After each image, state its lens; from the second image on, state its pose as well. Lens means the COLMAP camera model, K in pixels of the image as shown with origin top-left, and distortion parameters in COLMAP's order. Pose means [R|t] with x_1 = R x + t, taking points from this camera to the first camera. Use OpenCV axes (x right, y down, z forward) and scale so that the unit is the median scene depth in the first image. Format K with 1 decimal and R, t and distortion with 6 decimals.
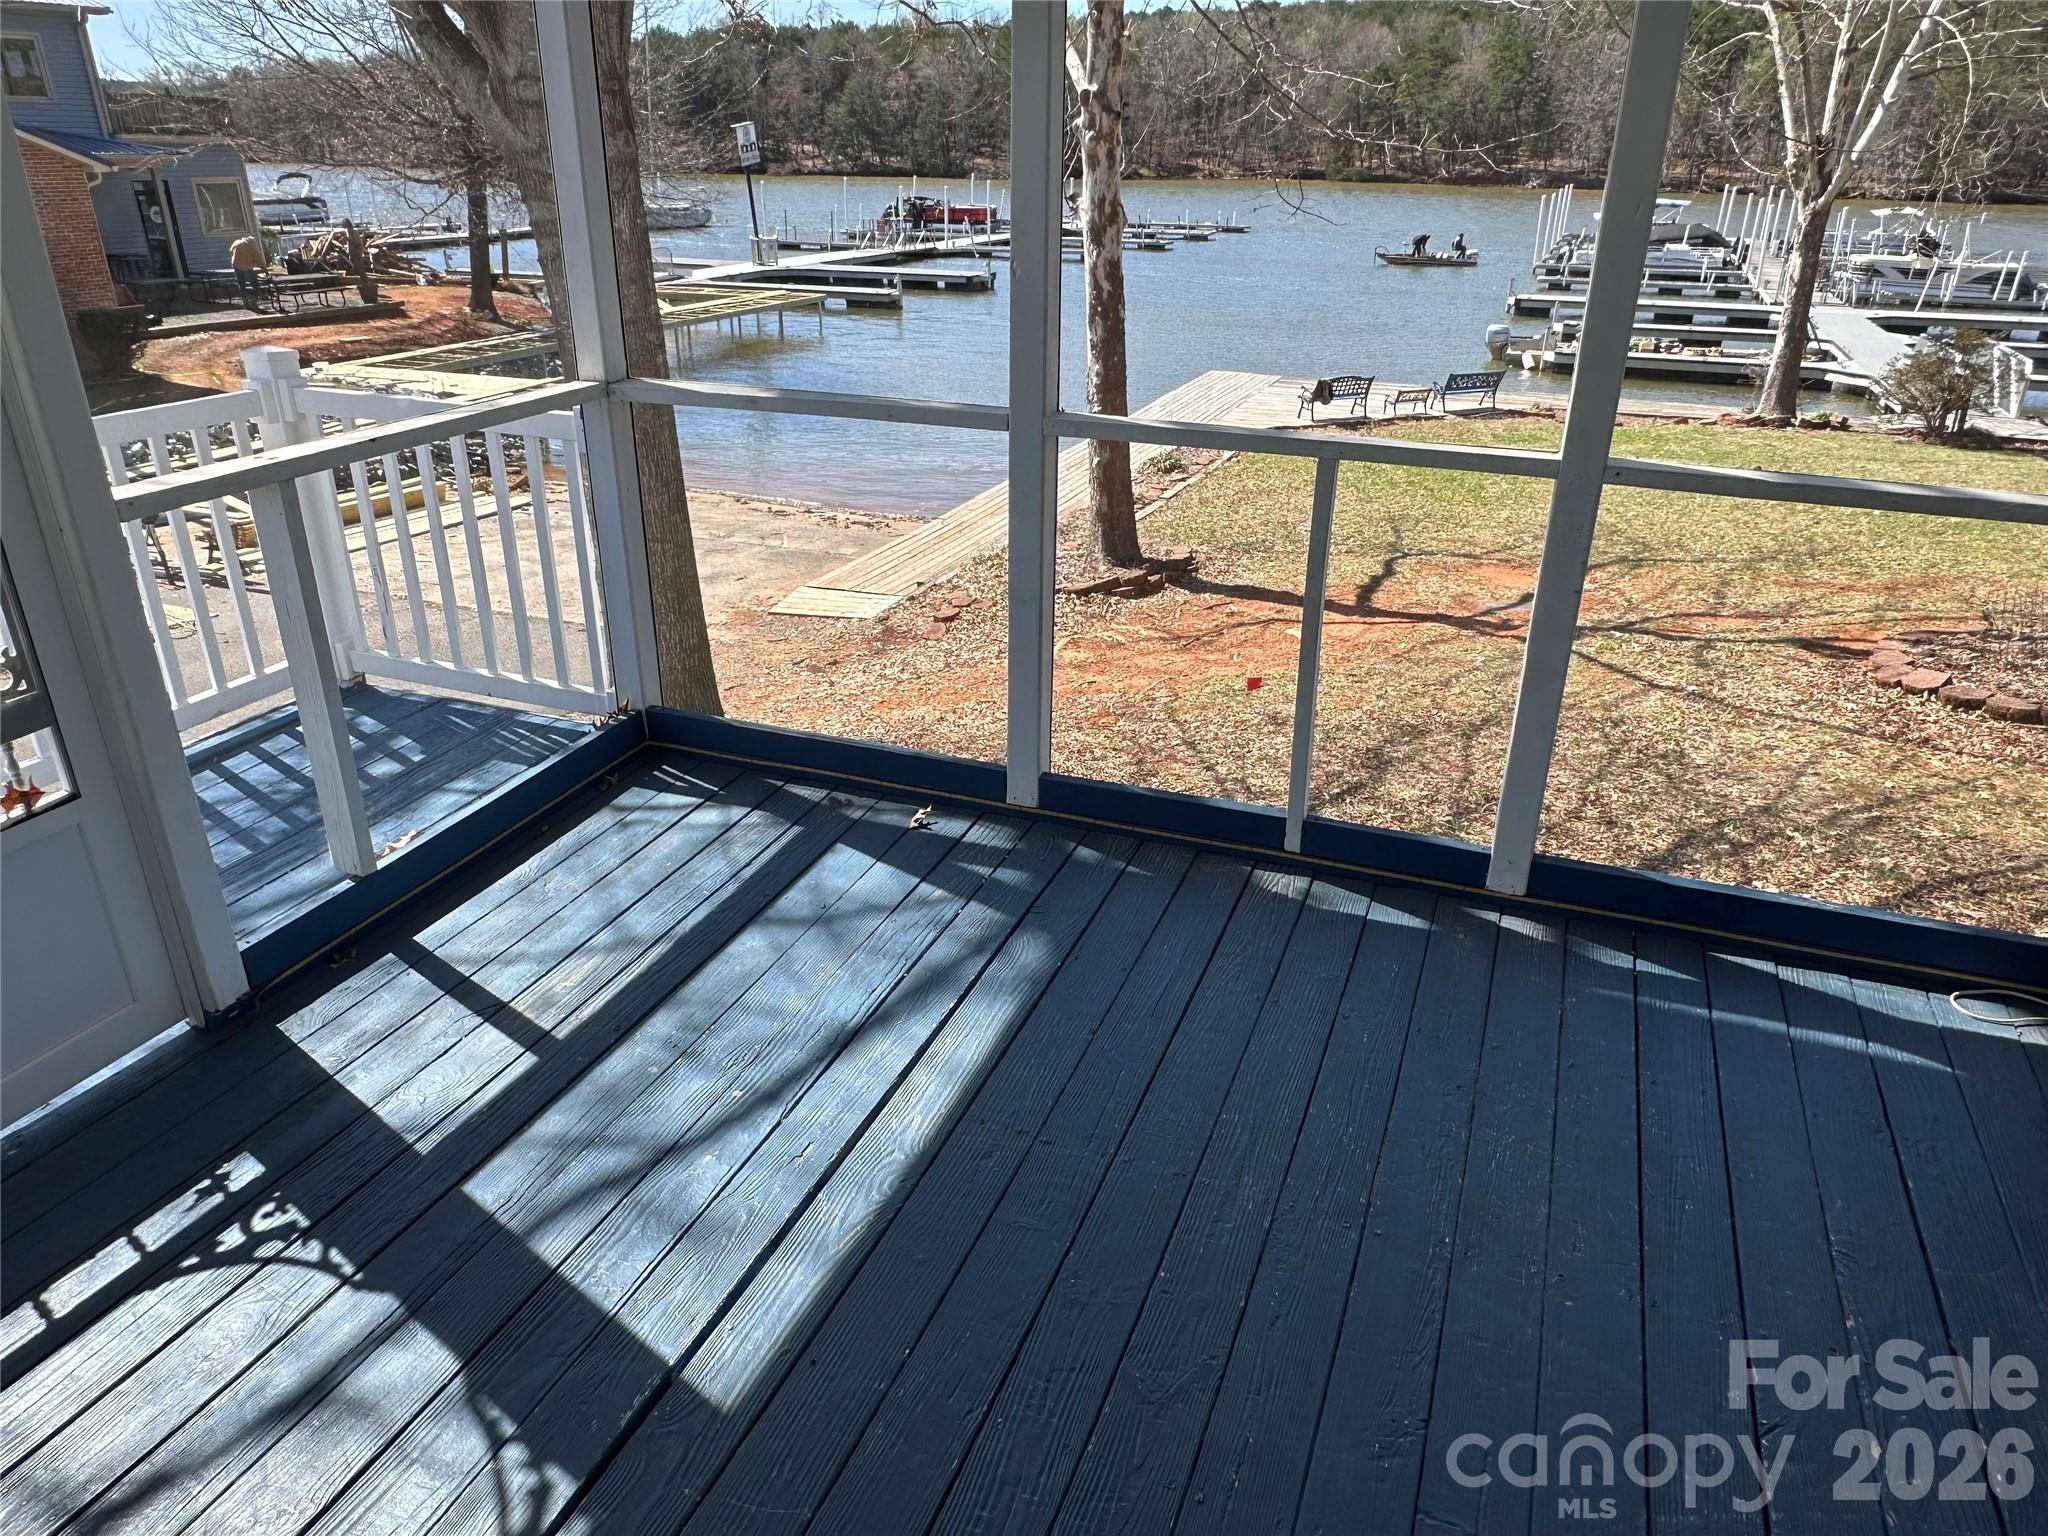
lens RADIAL K [[1363.5, 0, 1034.0], [0, 1363.5, 764.9], [0, 0, 1]] dist [-0.010315, 0.004571]
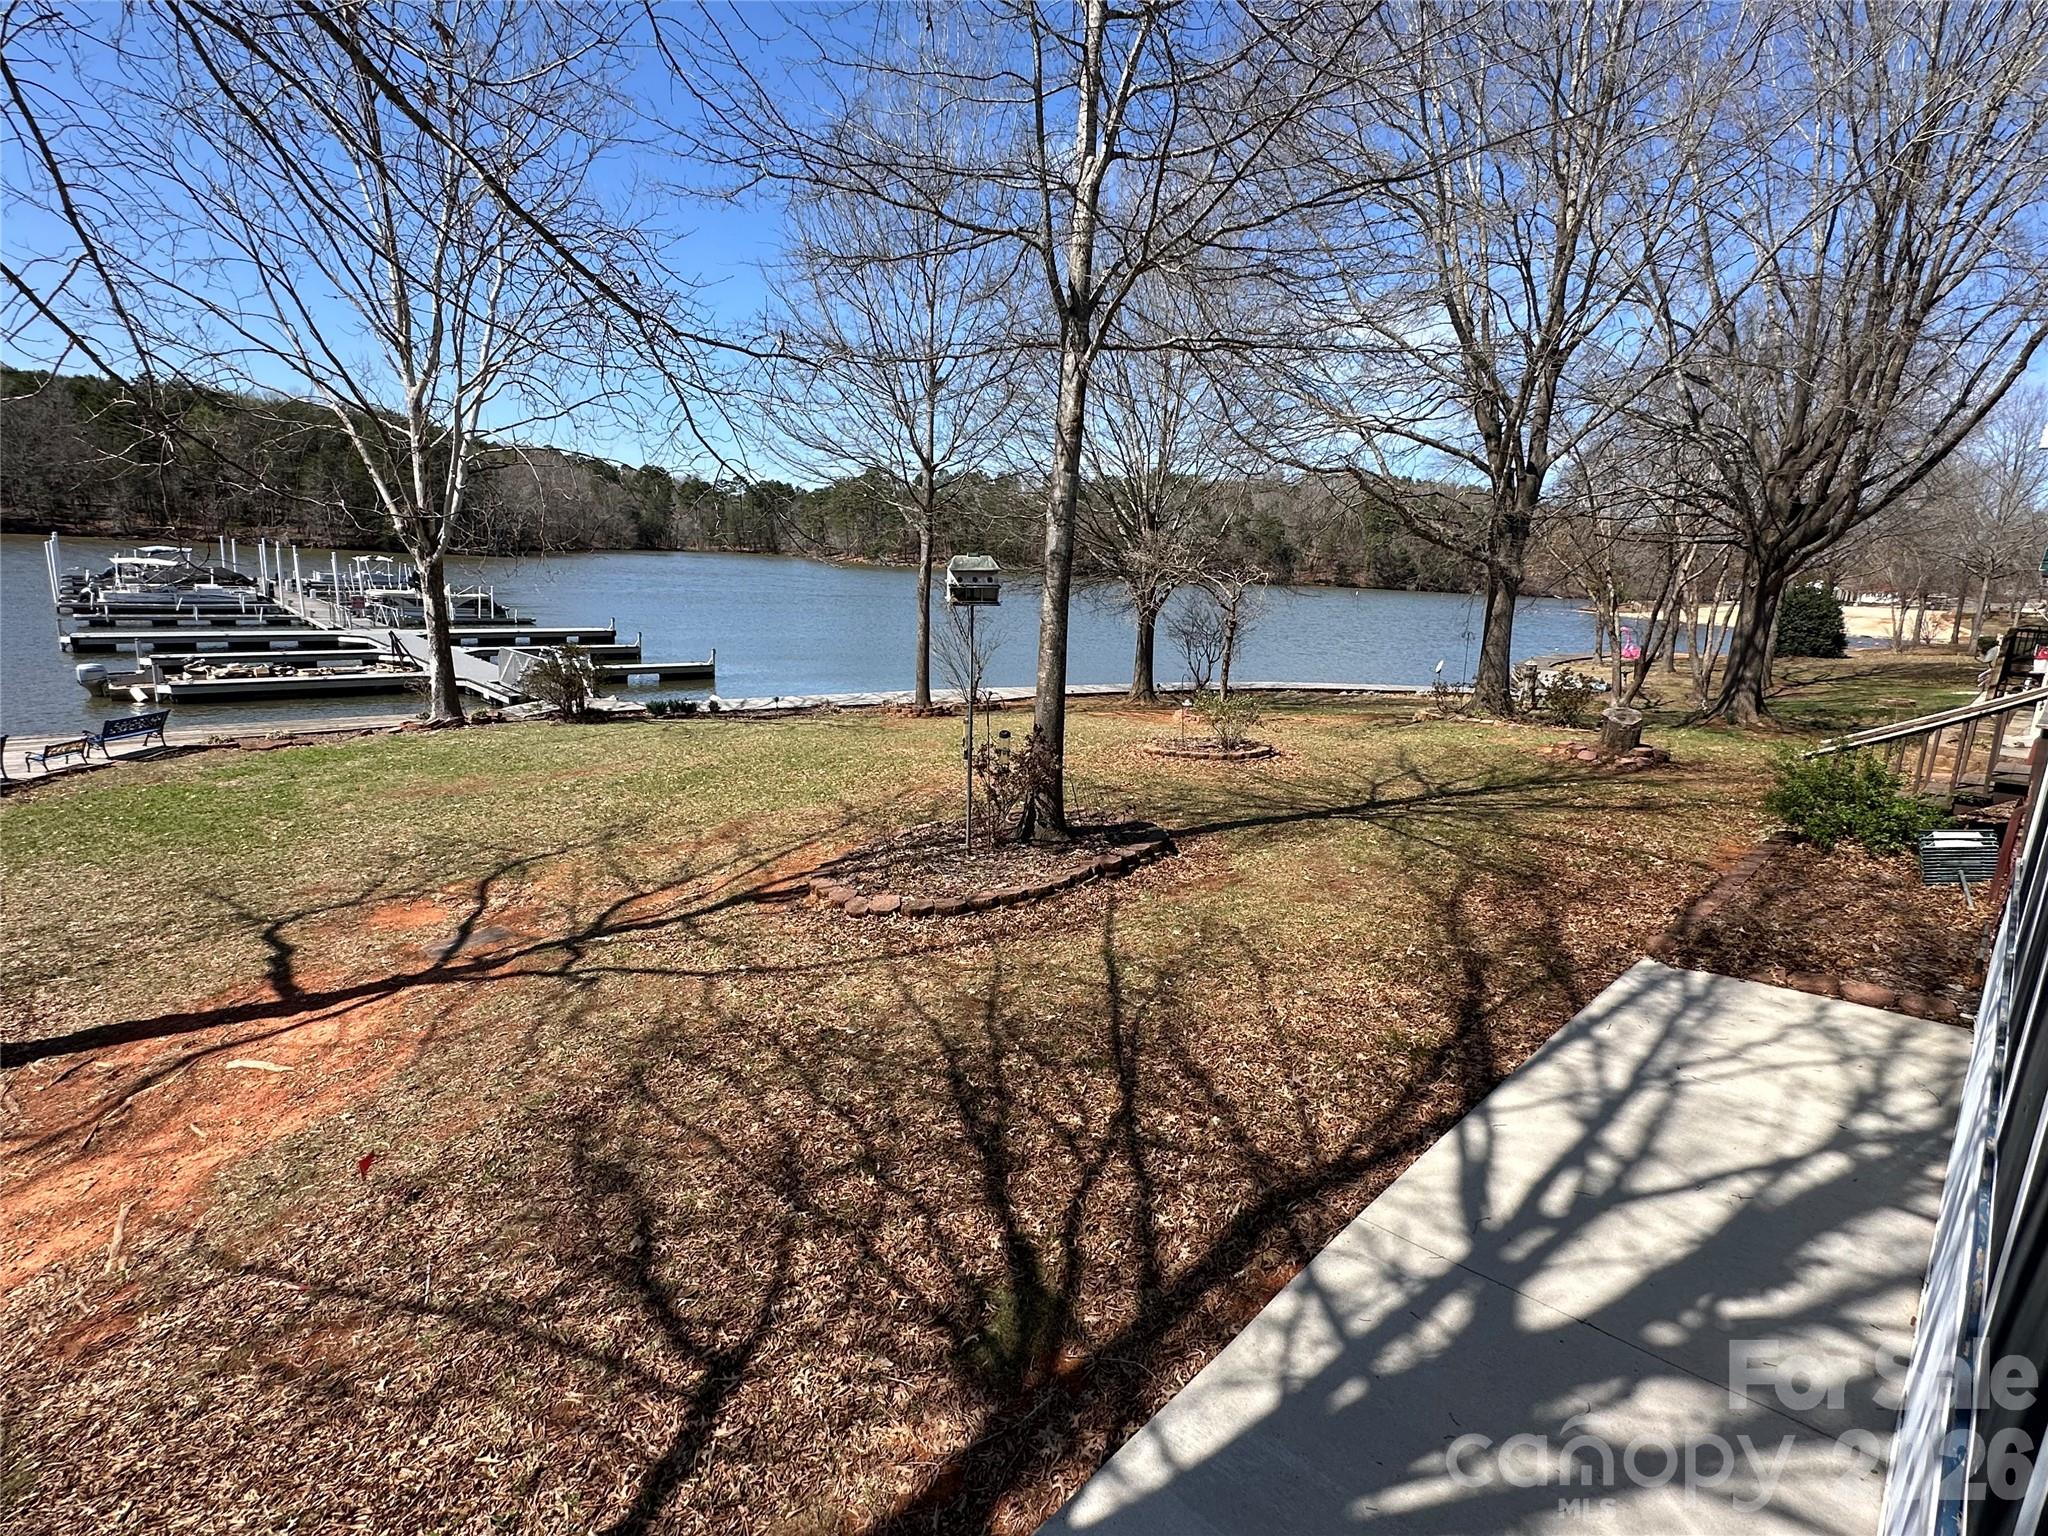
lens RADIAL K [[999.9, 0, 1022.1], [0, 999.9, 756.4], [0, 0, 1]] dist [-0.003157, 0.001071]
pose [[0.422358, -0.164457, 0.891385, -0.038295], [0.329647, 0.943934, 0.017958, -0.042023], [-0.844362, 0.286257, 0.452891, 0.092849]]
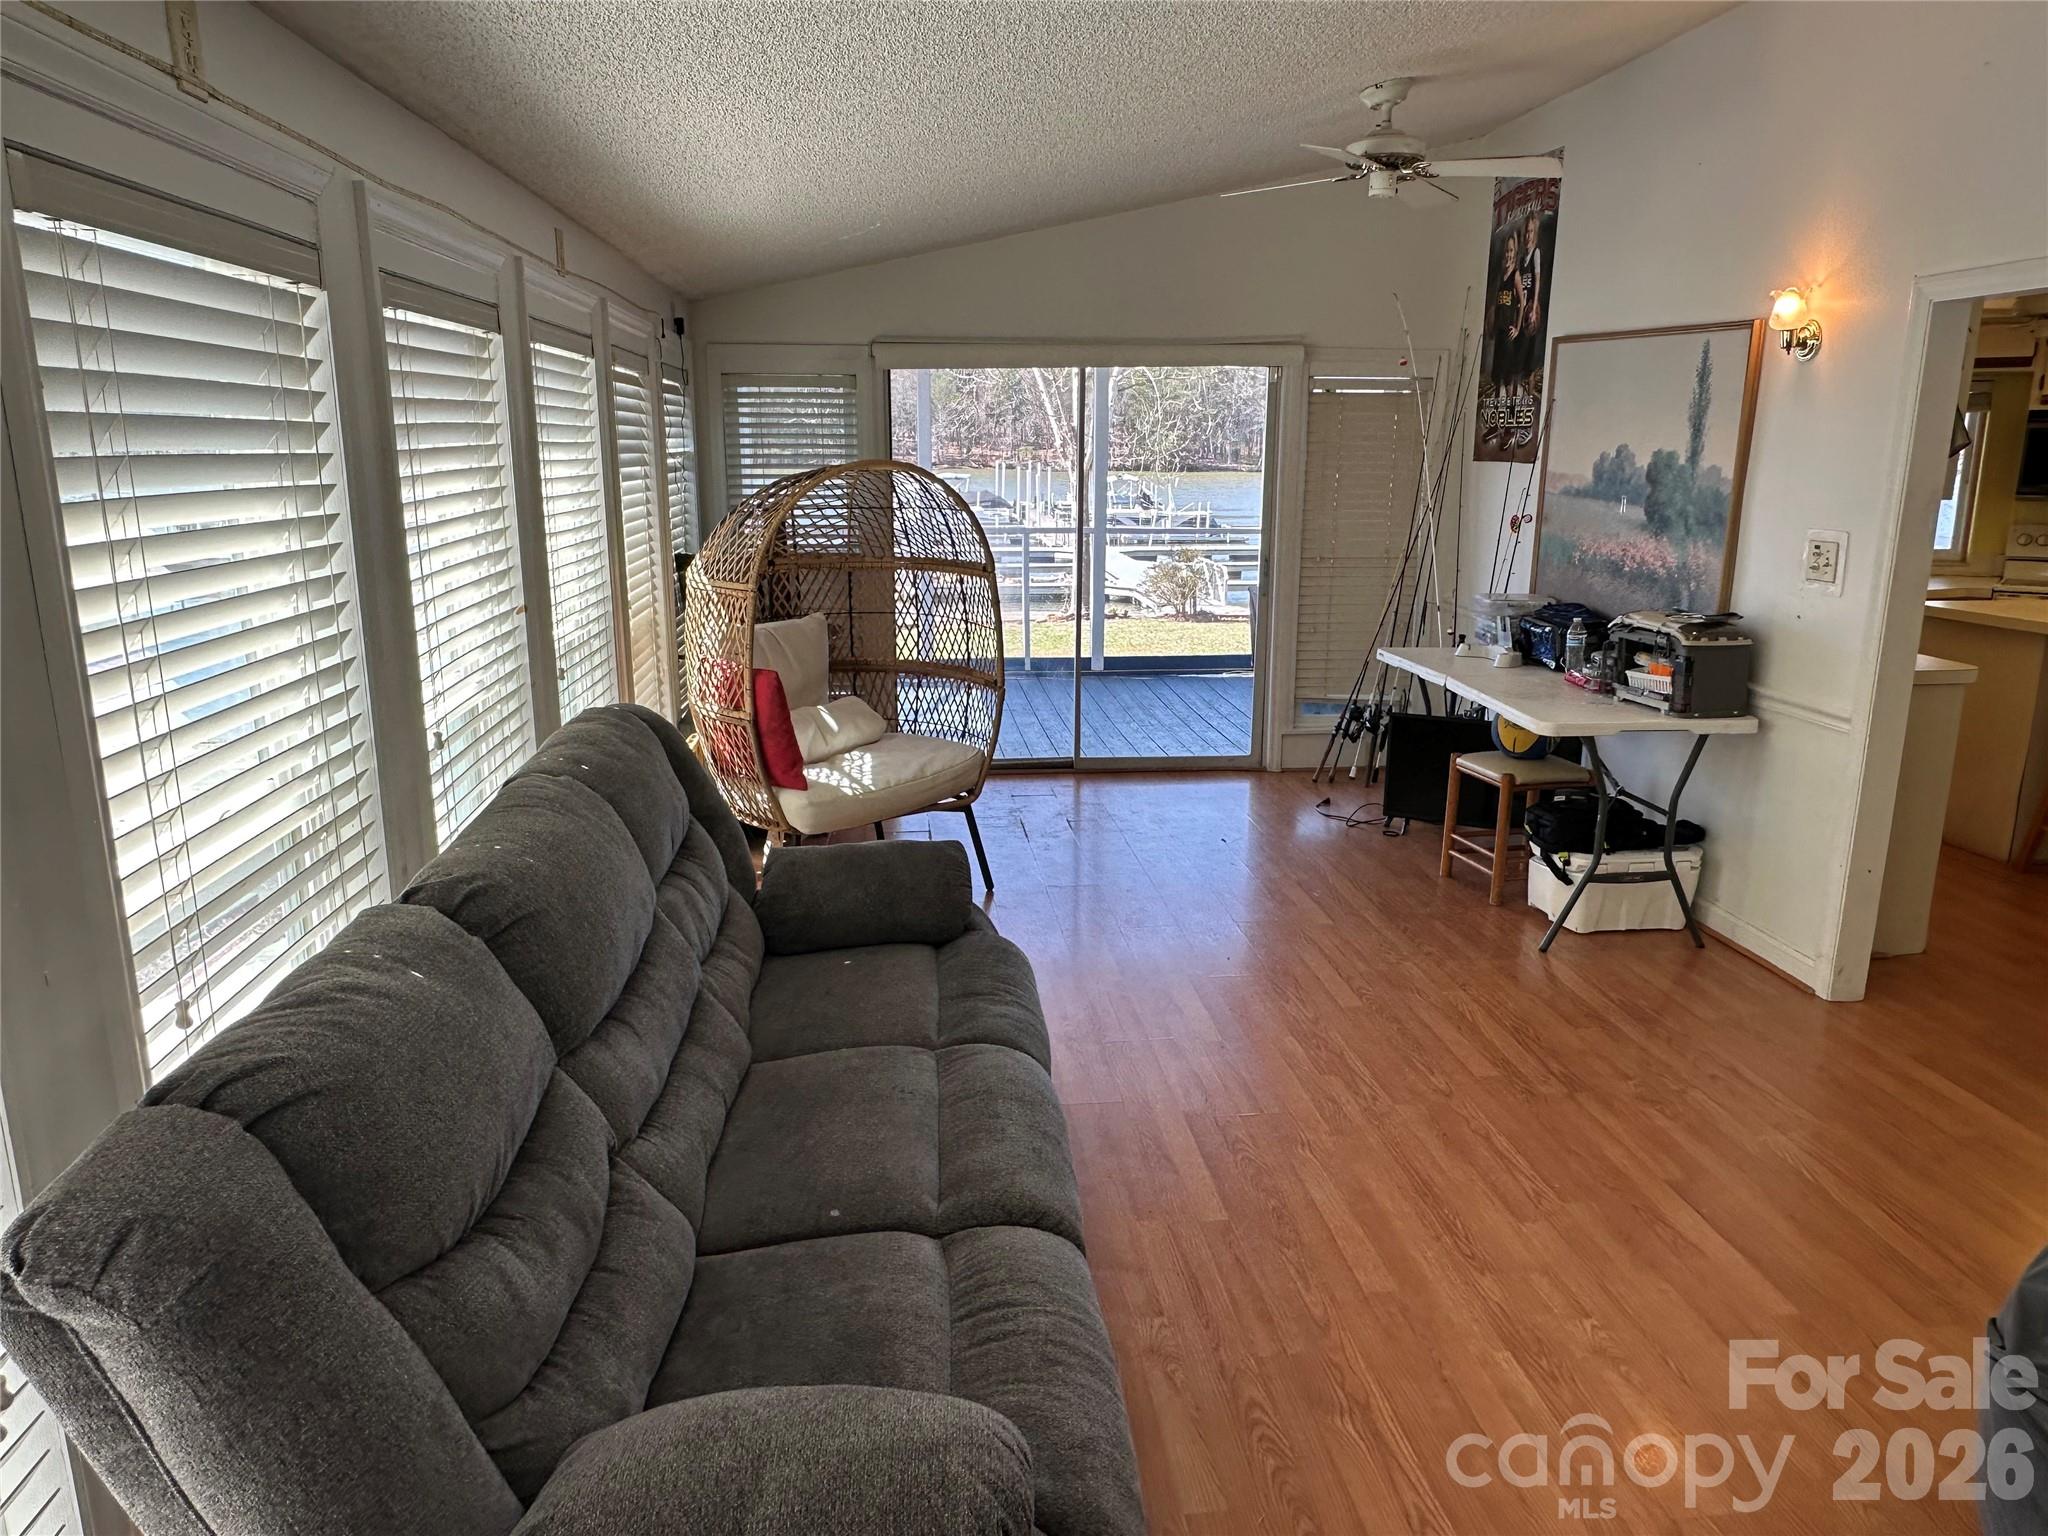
lens RADIAL K [[1363.5, 0, 1029.4], [0, 1363.5, 773.6], [0, 0, 1]] dist [-0.010315, 0.004571]
pose [[0.891028, -0.116232, 0.438816, -0.094291], [0.194003, 0.971442, -0.136616, 0.057478], [-0.410405, 0.206861, 0.888131, -0.130565]]
